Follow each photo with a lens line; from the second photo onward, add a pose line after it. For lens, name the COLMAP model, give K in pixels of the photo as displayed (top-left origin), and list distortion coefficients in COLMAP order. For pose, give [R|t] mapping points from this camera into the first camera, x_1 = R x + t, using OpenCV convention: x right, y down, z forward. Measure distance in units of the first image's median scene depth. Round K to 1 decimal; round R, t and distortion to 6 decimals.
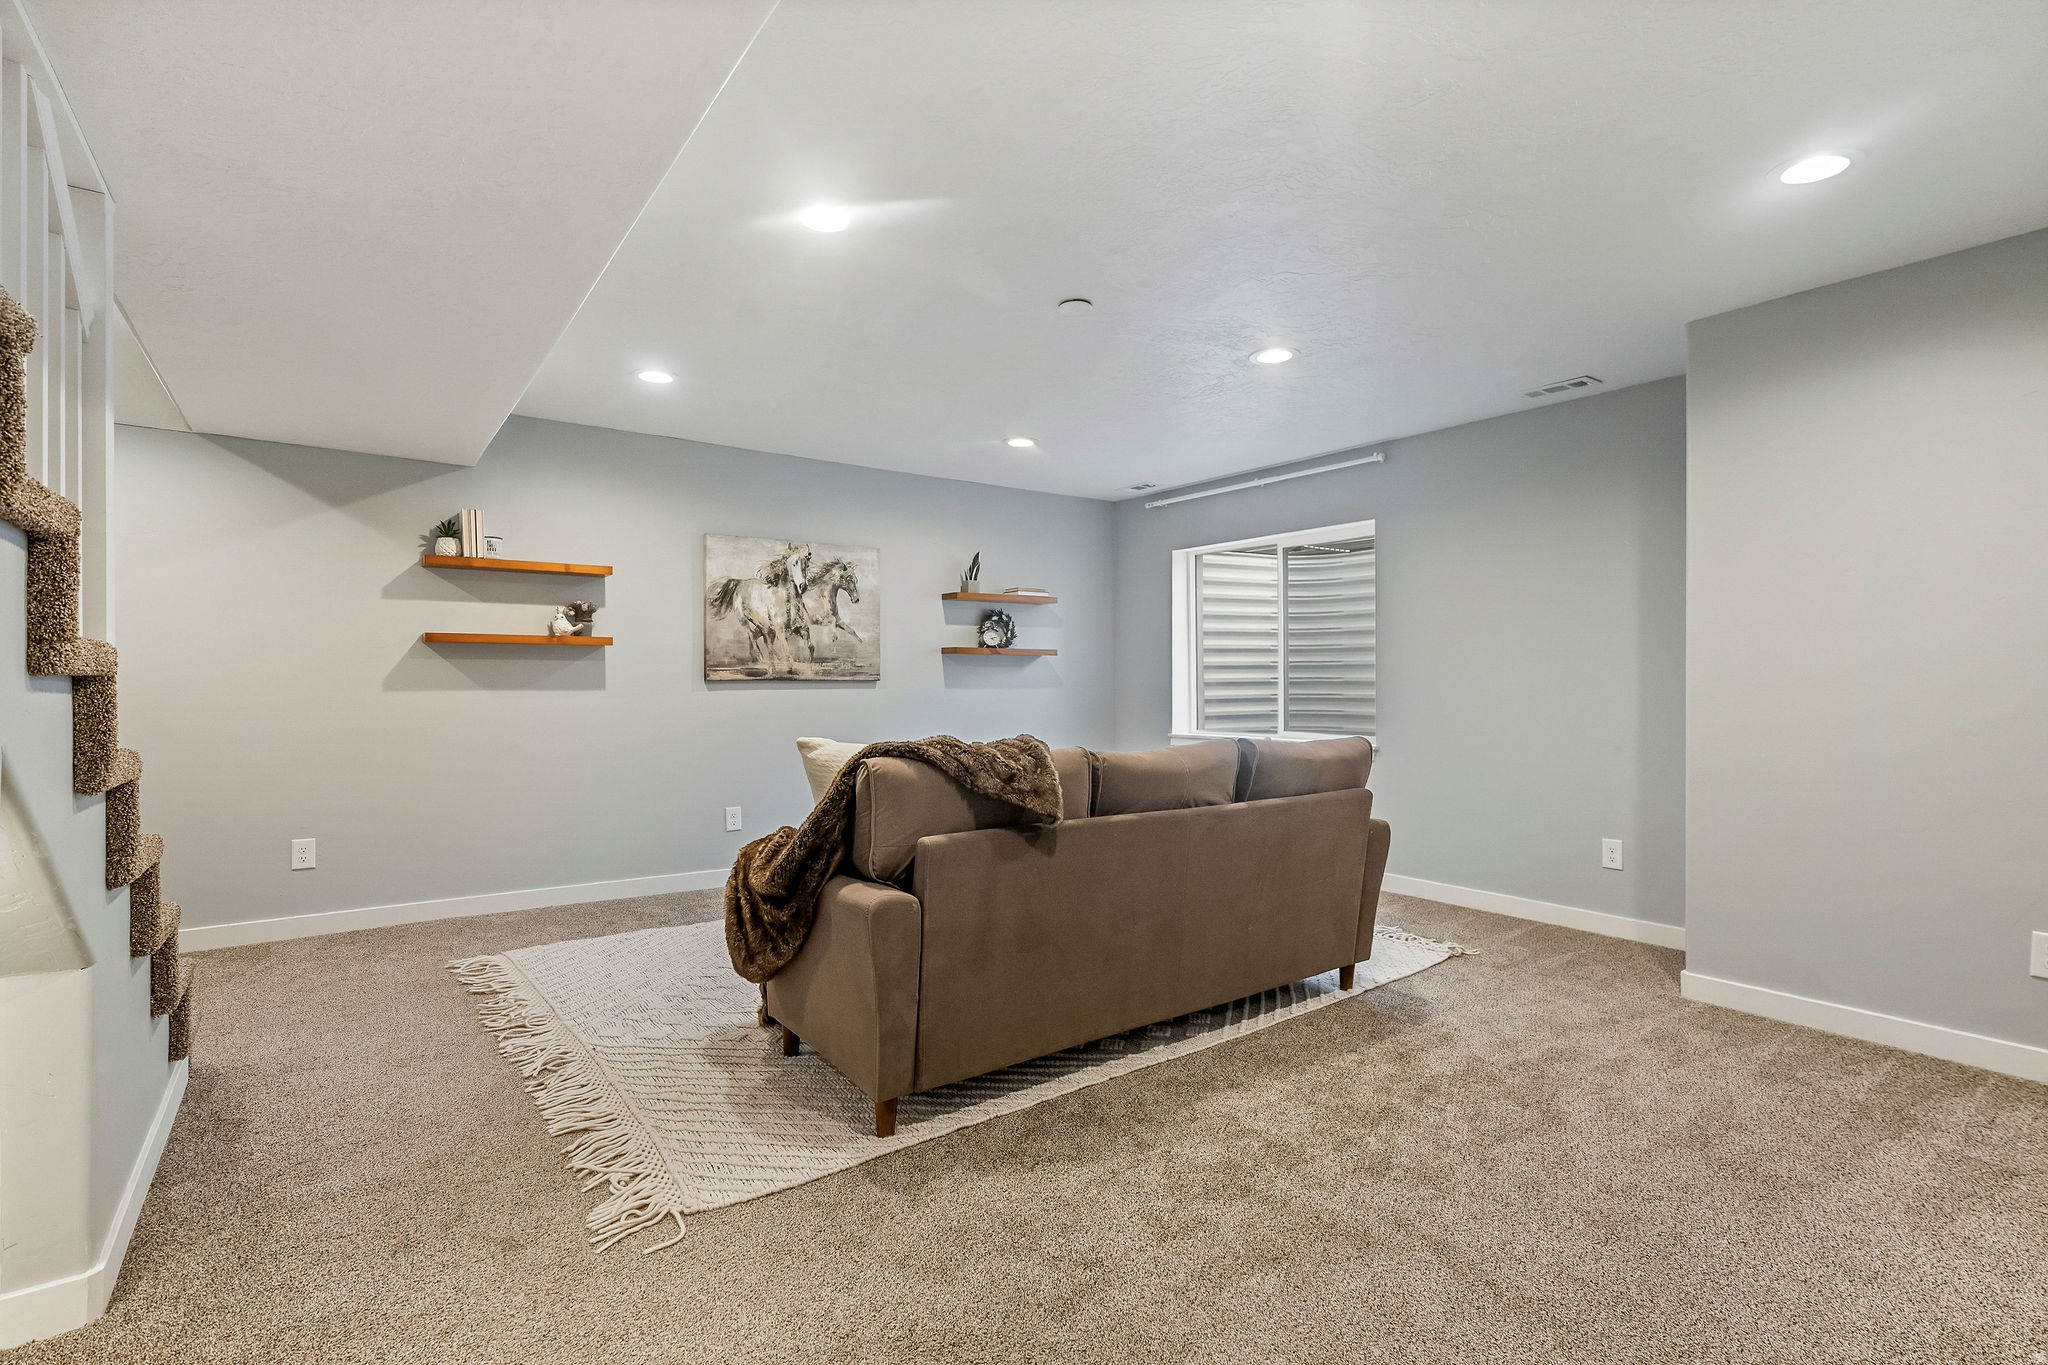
lens RADIAL K [[961.3, 0, 1026.9], [0, 961.3, 689.5], [0, 0, 1]] dist [-0.011894, 0.000240]
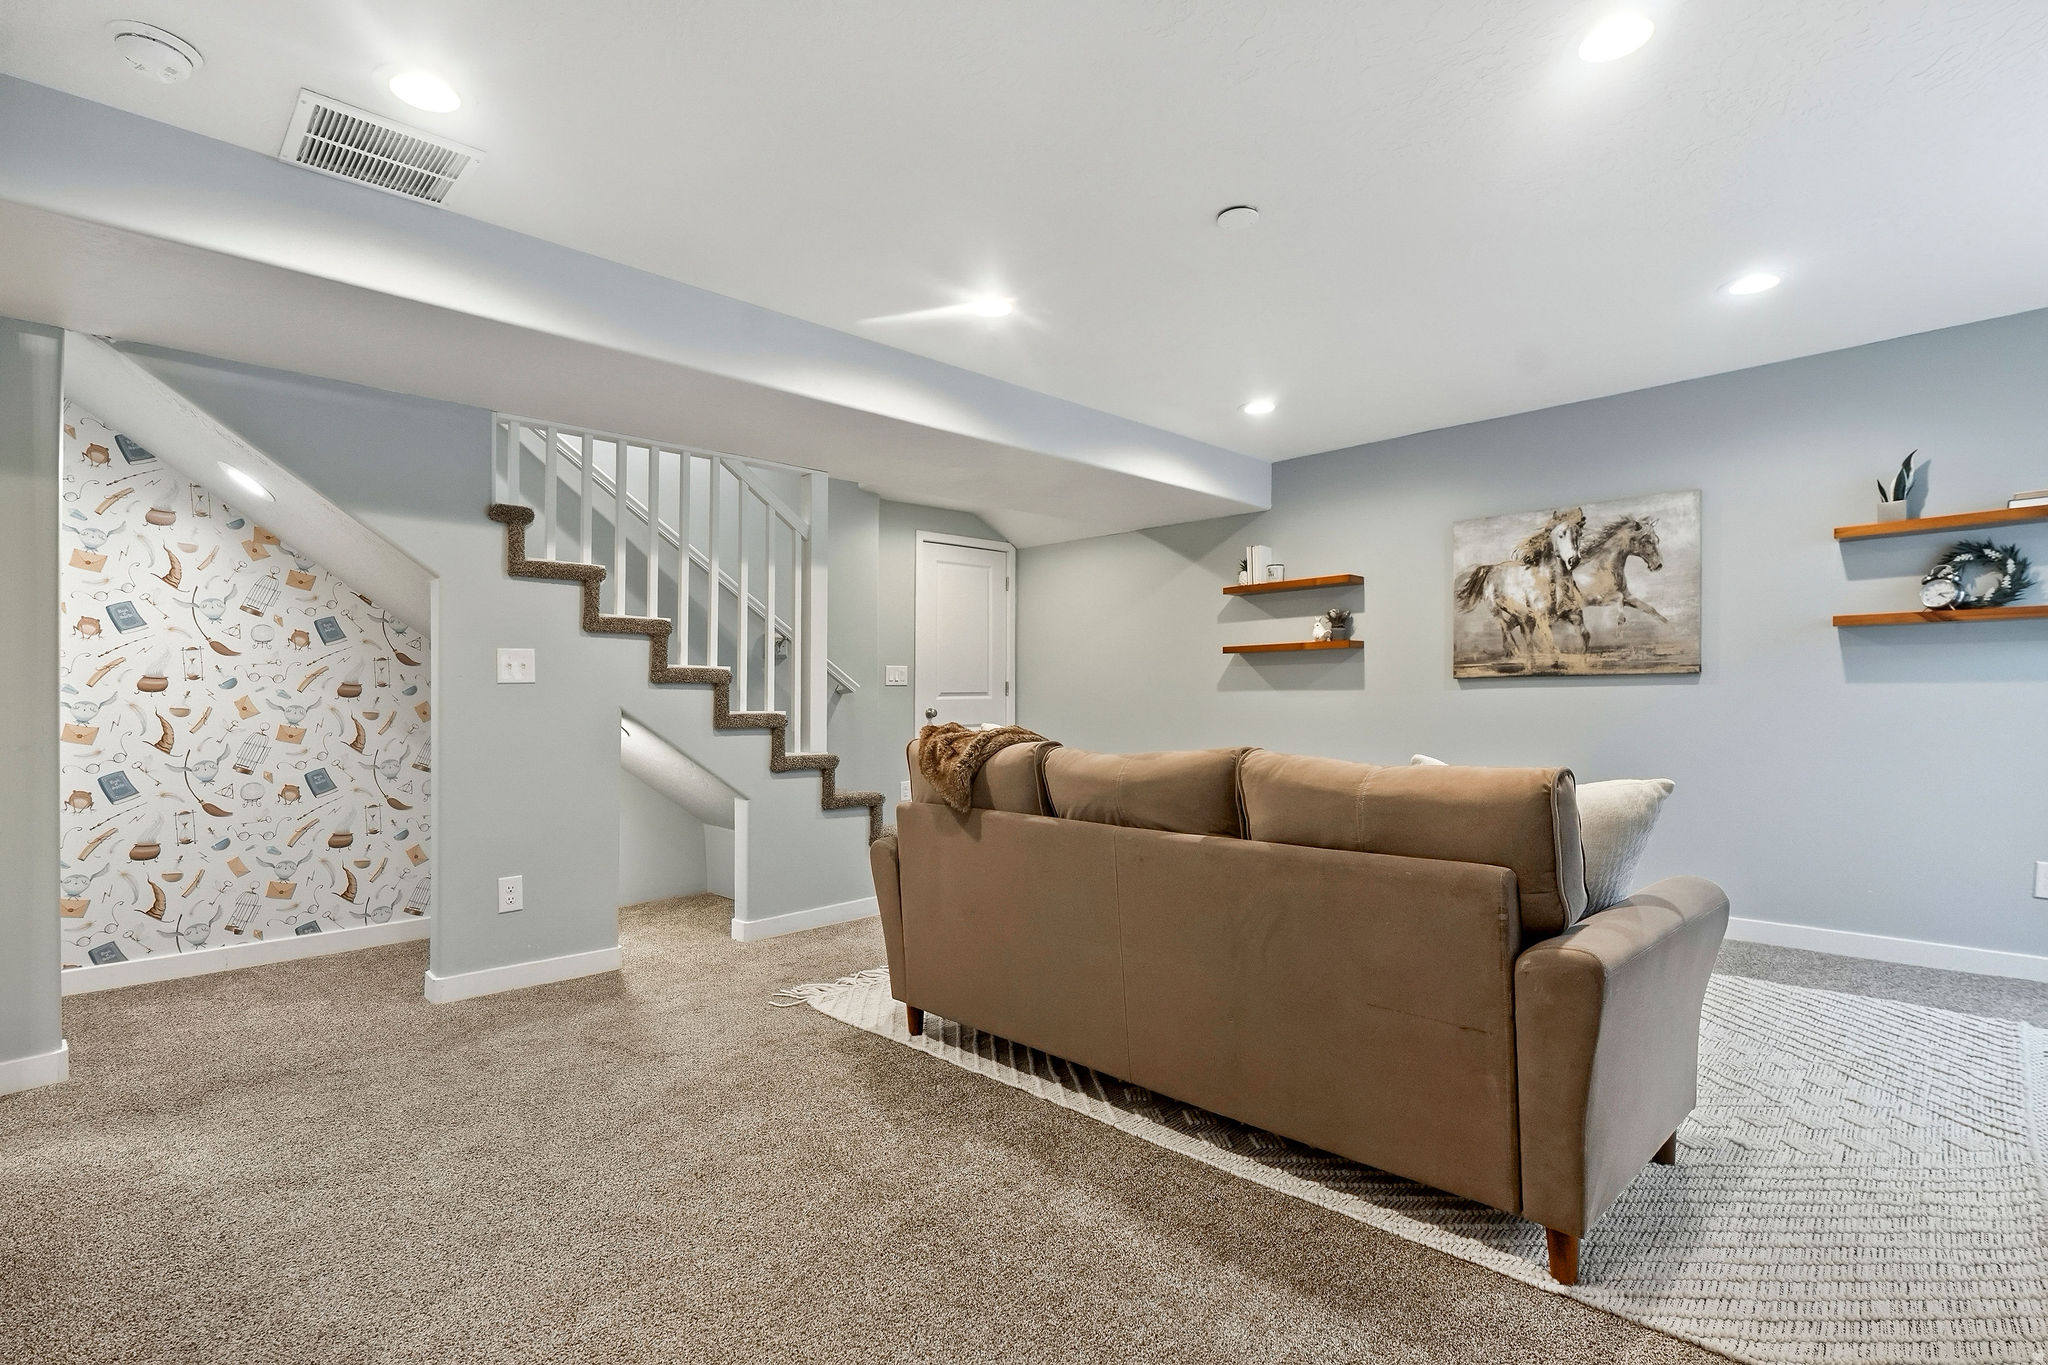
lens RADIAL K [[961.3, 0, 1026.9], [0, 961.3, 689.5], [0, 0, 1]] dist [-0.011894, 0.000240]
pose [[0.148716, -0.009188, -0.988837, 0.508459], [0.003184, 0.999956, -0.008812, 0.008105], [0.988875, -0.001838, 0.148739, 0.425278]]
